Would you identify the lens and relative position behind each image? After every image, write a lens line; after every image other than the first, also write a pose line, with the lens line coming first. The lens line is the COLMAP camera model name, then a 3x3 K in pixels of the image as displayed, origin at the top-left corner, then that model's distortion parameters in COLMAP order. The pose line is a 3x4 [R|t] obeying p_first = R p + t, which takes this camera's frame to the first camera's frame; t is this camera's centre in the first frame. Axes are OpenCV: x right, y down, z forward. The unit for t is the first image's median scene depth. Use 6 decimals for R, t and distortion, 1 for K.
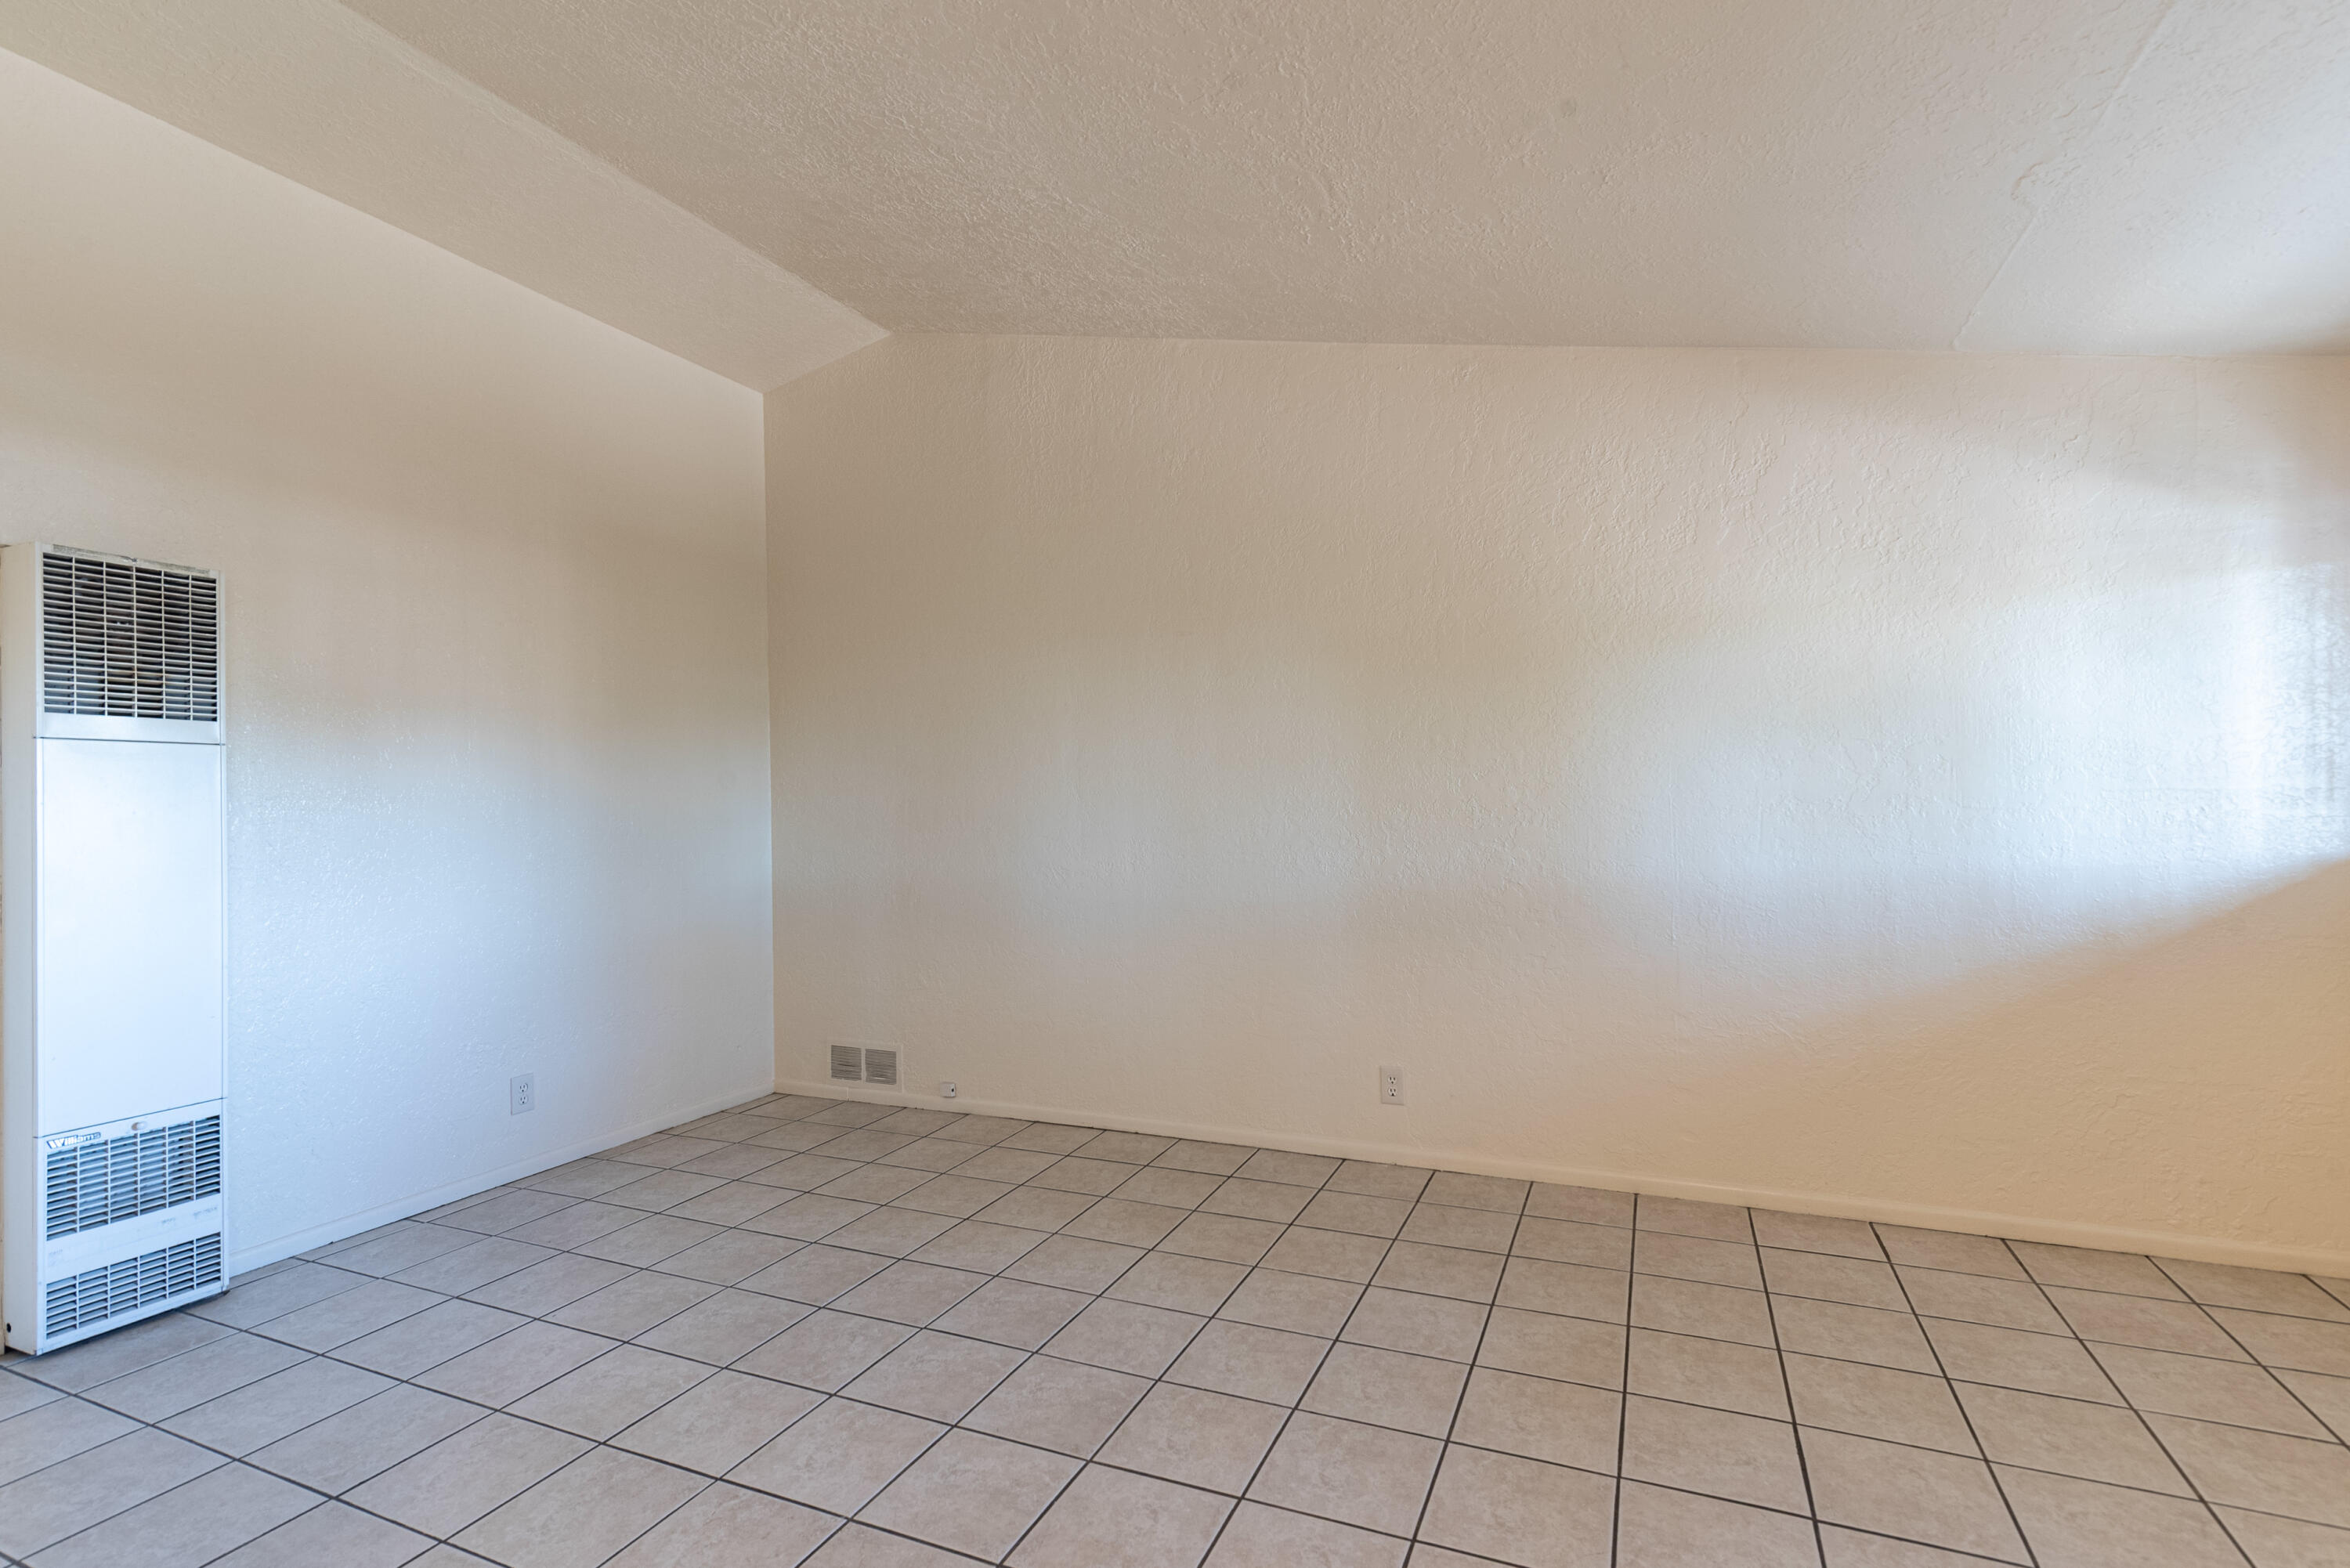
lens RADIAL K [[1094.6, 0, 1209.3], [0, 1094.6, 780.2], [0, 0, 1]] dist [0.002890, 0.000114]
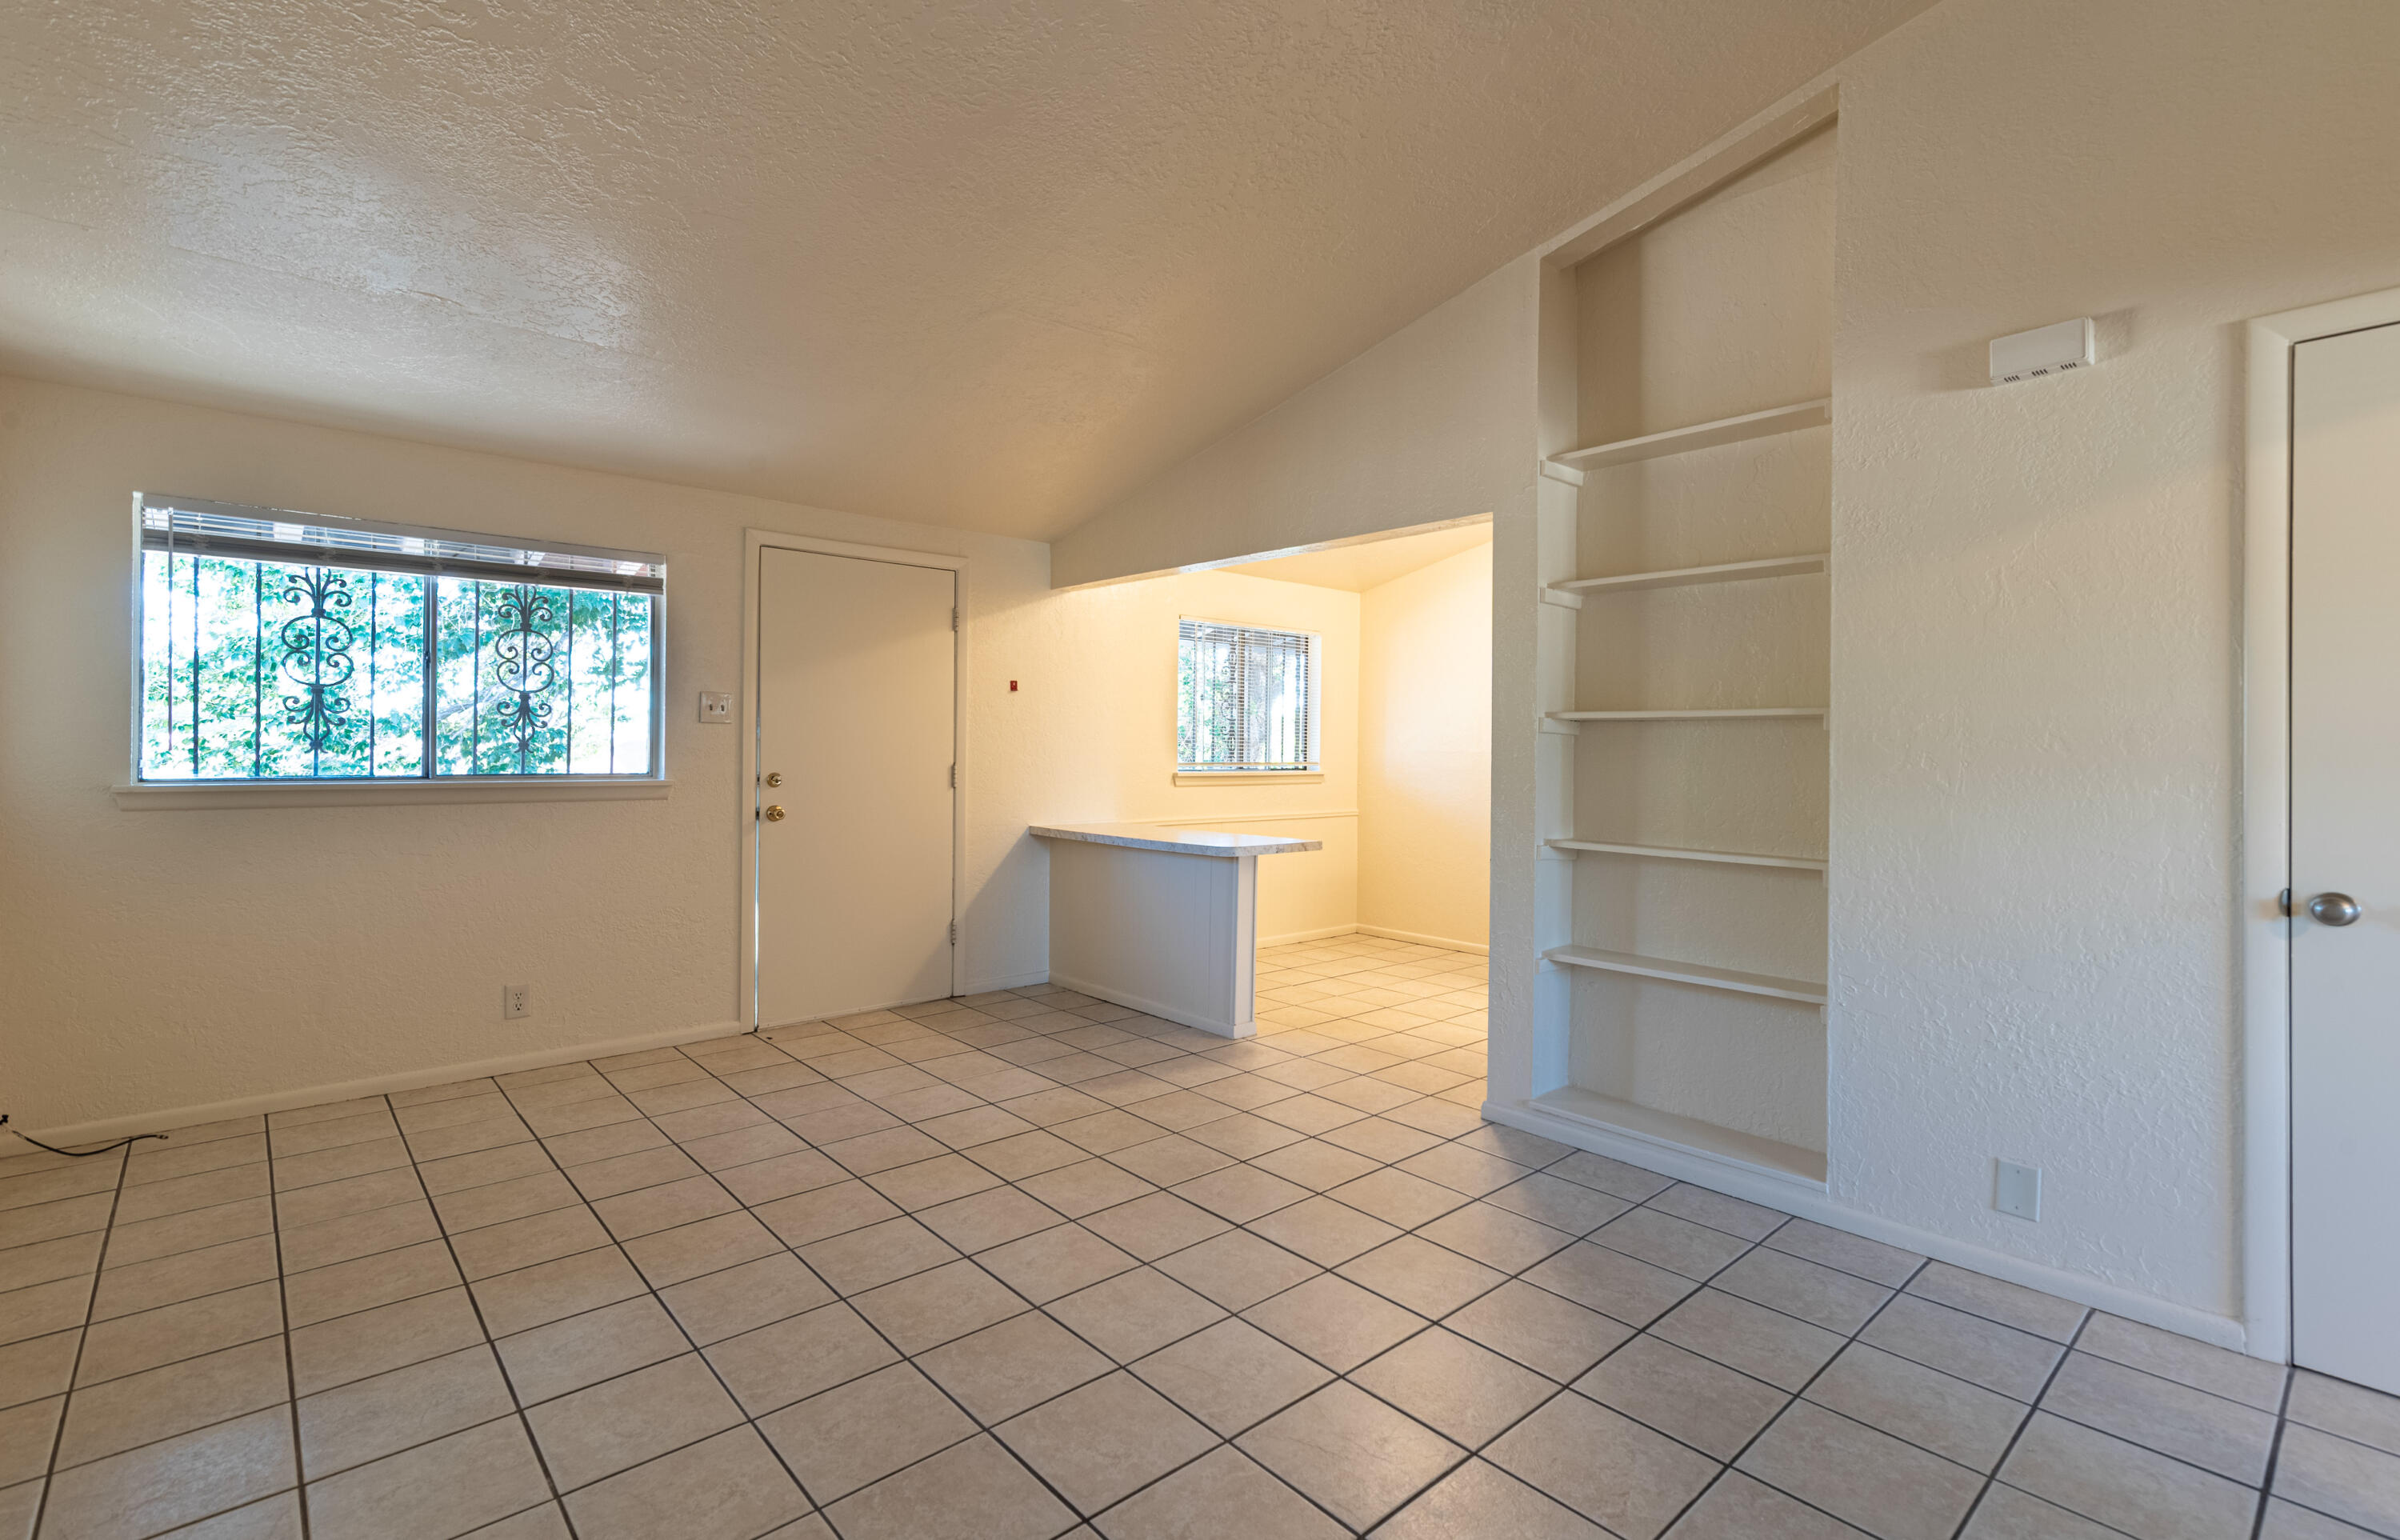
lens RADIAL K [[1074.5, 0, 1203.2], [0, 1074.5, 759.8], [0, 0, 1]] dist [0.002966, 0.000244]
pose [[-0.898309, 0.001320, 0.439363, -0.677152], [-0.005606, 0.999880, -0.014465, 0.050931], [-0.439329, -0.015457, -0.898193, 1.723107]]
